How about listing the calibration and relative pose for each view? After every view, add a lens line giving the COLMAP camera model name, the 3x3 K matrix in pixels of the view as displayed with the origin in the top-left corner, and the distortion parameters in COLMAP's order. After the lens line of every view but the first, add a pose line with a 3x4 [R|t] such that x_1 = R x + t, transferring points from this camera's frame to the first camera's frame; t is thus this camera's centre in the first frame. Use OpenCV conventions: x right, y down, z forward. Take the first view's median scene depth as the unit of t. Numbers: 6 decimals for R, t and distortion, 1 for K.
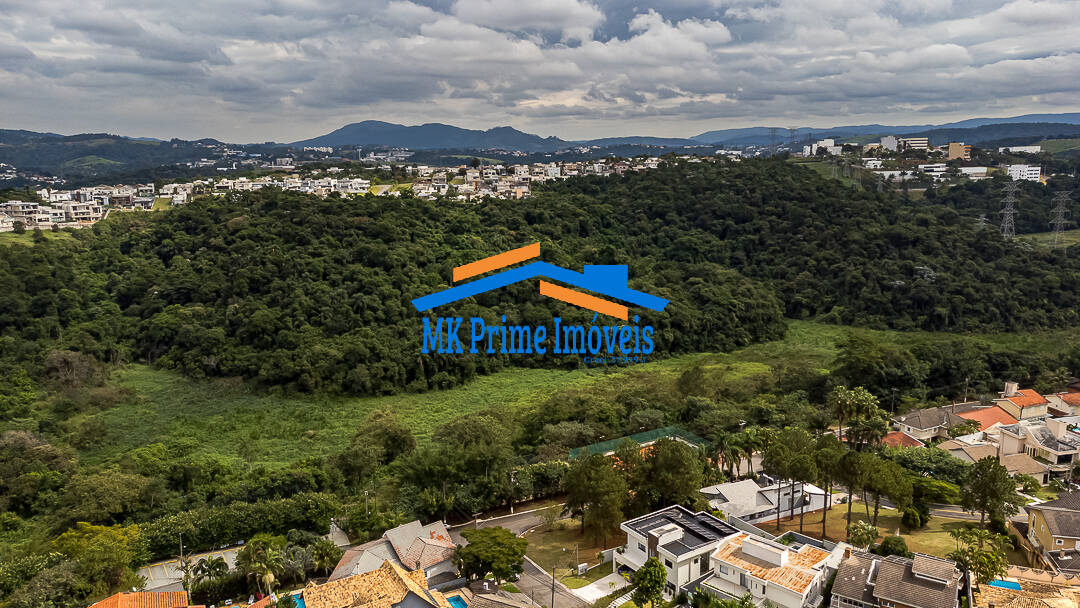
lens RADIAL K [[809.6, 0, 540.0], [0, 809.6, 304.0], [0, 0, 1]] dist [0.074153, 0.051767]
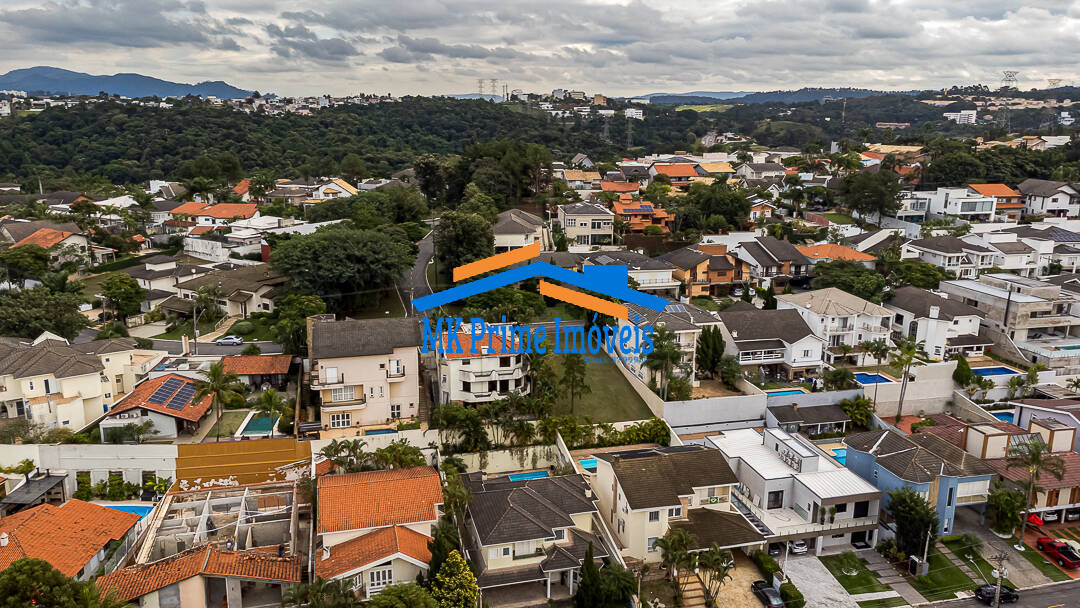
lens RADIAL K [[809.6, 0, 540.0], [0, 809.6, 304.0], [0, 0, 1]] dist [0.074153, 0.051767]
pose [[0.945149, -0.062540, 0.320596, -0.129639], [0.049389, 0.997577, 0.048999, 0.158919], [-0.322883, -0.030477, 0.945948, -0.541096]]
